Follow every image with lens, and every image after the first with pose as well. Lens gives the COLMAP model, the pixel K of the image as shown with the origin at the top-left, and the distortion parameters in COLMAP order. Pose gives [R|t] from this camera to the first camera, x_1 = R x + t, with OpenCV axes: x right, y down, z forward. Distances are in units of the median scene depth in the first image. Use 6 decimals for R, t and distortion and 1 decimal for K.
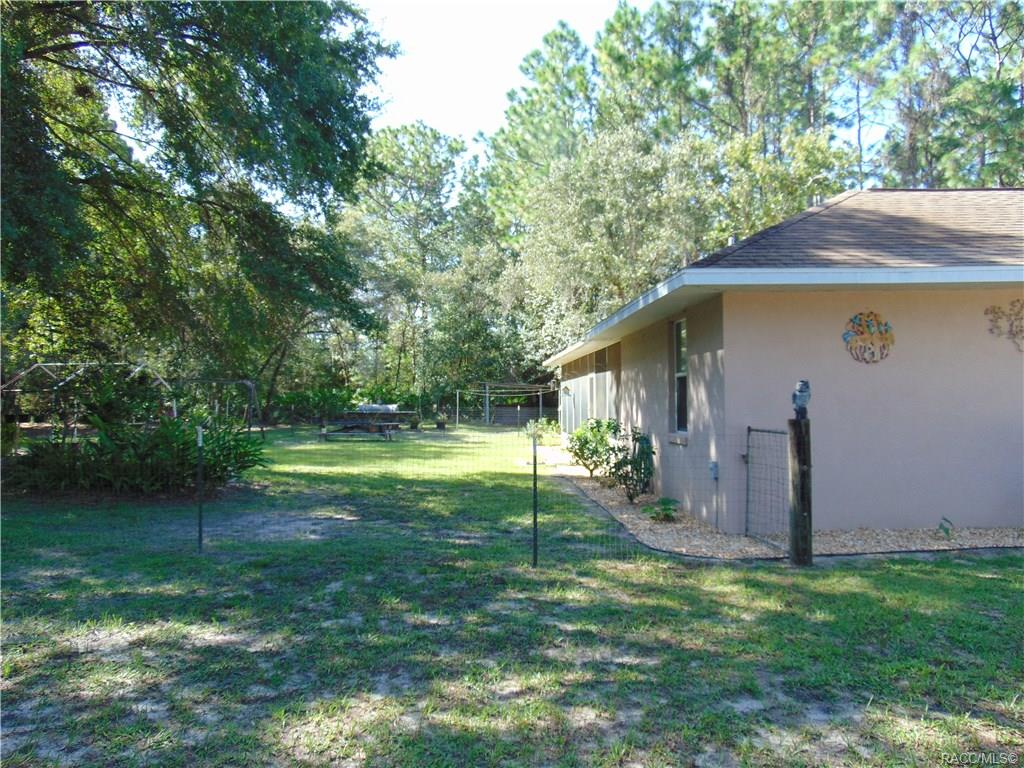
lens RADIAL K [[771.3, 0, 512.0], [0, 771.3, 384.0], [0, 0, 1]] dist [-0.026808, 0.062955]
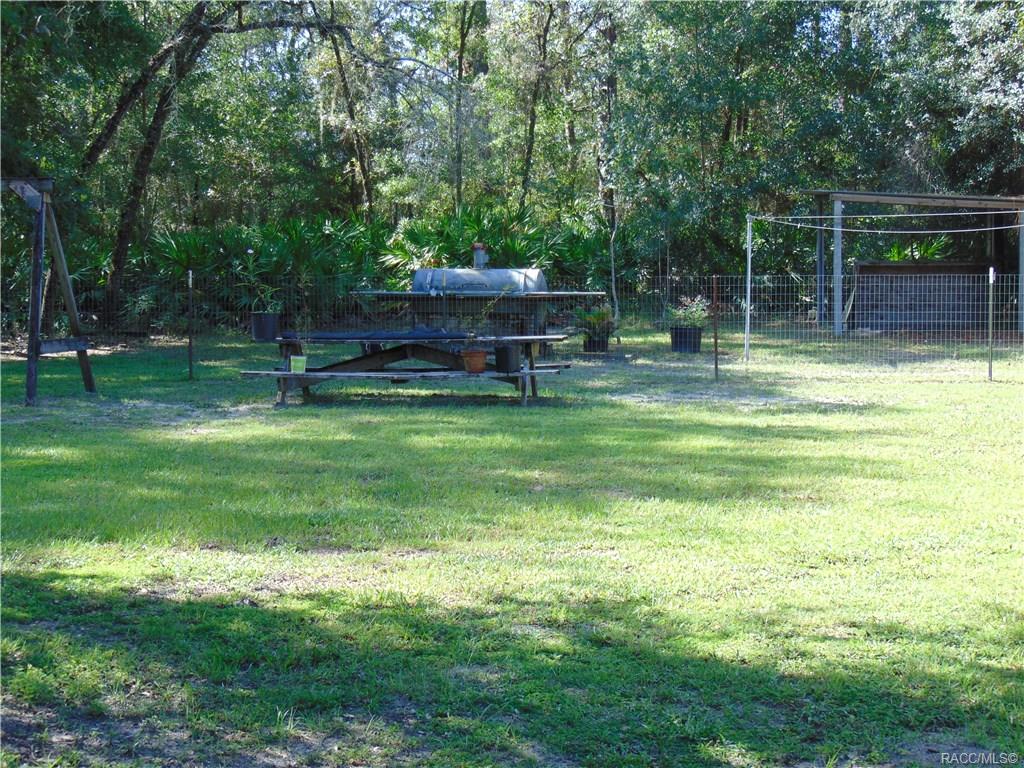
lens RADIAL K [[2100.3, 0, 512.0], [0, 2100.3, 384.0], [0, 0, 1]] dist [0.143289, 0.086785]
pose [[0.990220, 0.001192, -0.139507, -0.039897], [0.010252, 0.996638, 0.081285, 0.004706], [0.139135, -0.081921, 0.986879, 0.171597]]
